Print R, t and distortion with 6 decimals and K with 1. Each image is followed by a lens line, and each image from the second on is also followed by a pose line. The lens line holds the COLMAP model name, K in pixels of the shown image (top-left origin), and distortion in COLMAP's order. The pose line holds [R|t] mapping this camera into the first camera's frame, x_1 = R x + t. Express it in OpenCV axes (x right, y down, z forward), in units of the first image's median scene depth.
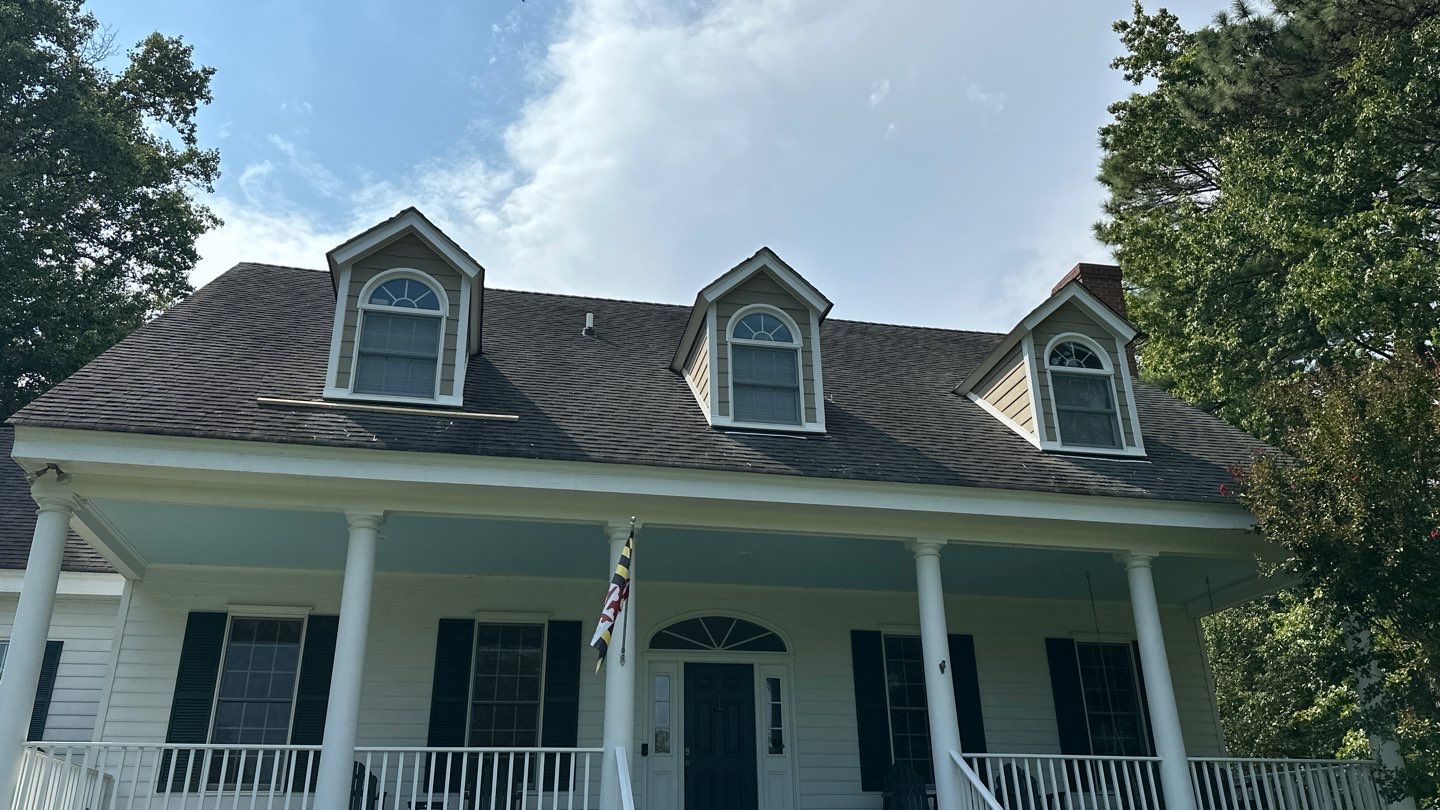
lens RADIAL K [[1079.2, 0, 721.0], [0, 1079.2, 395.9], [0, 0, 1]] dist [0.080398, -0.113759]
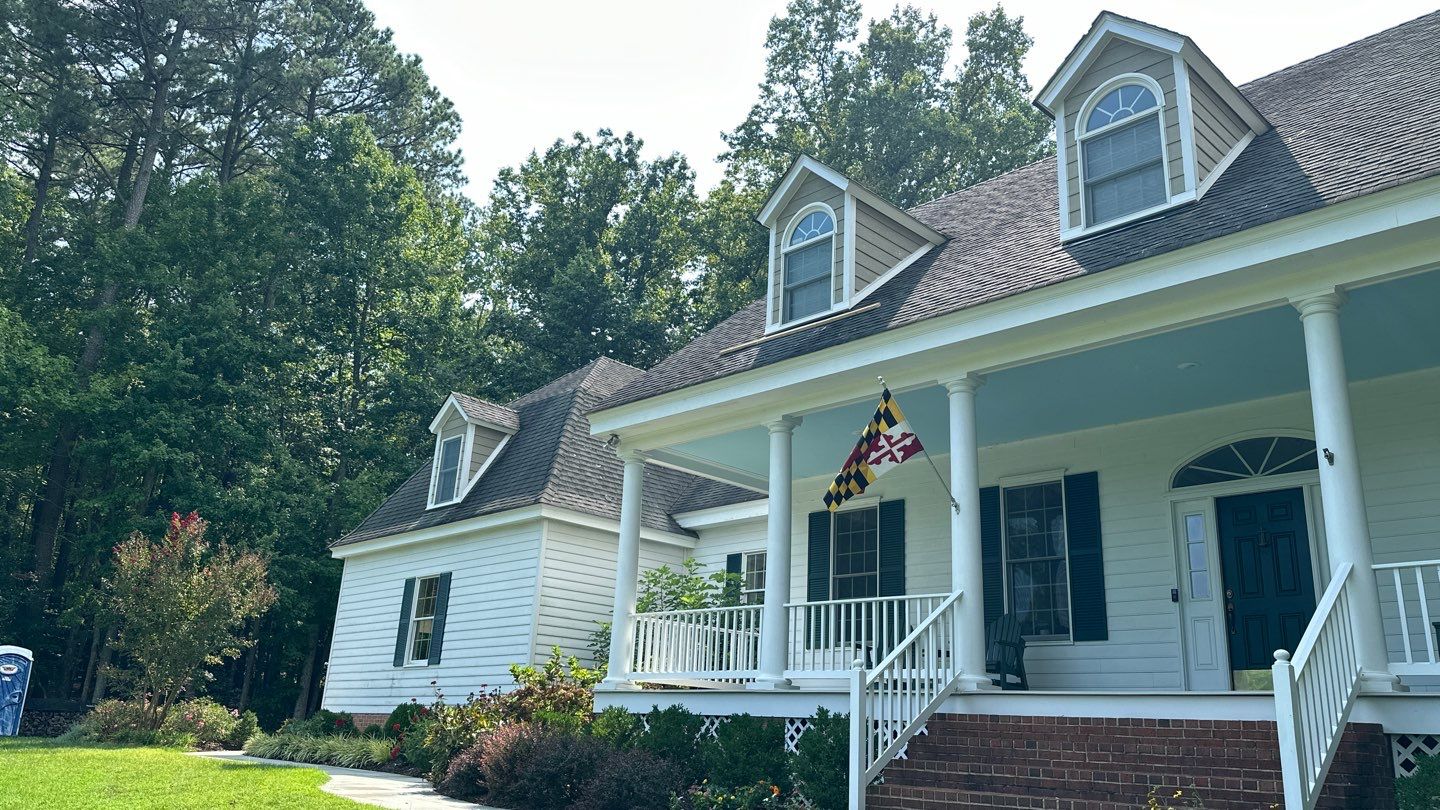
lens RADIAL K [[1079.2, 0, 730.5], [0, 1079.2, 405.8], [0, 0, 1]] dist [0.080398, -0.113759]
pose [[0.535908, -0.215887, -0.816208, 0.522734], [0.297721, 0.952974, -0.056583, 0.118259], [0.790041, -0.212679, 0.574981, 0.222020]]
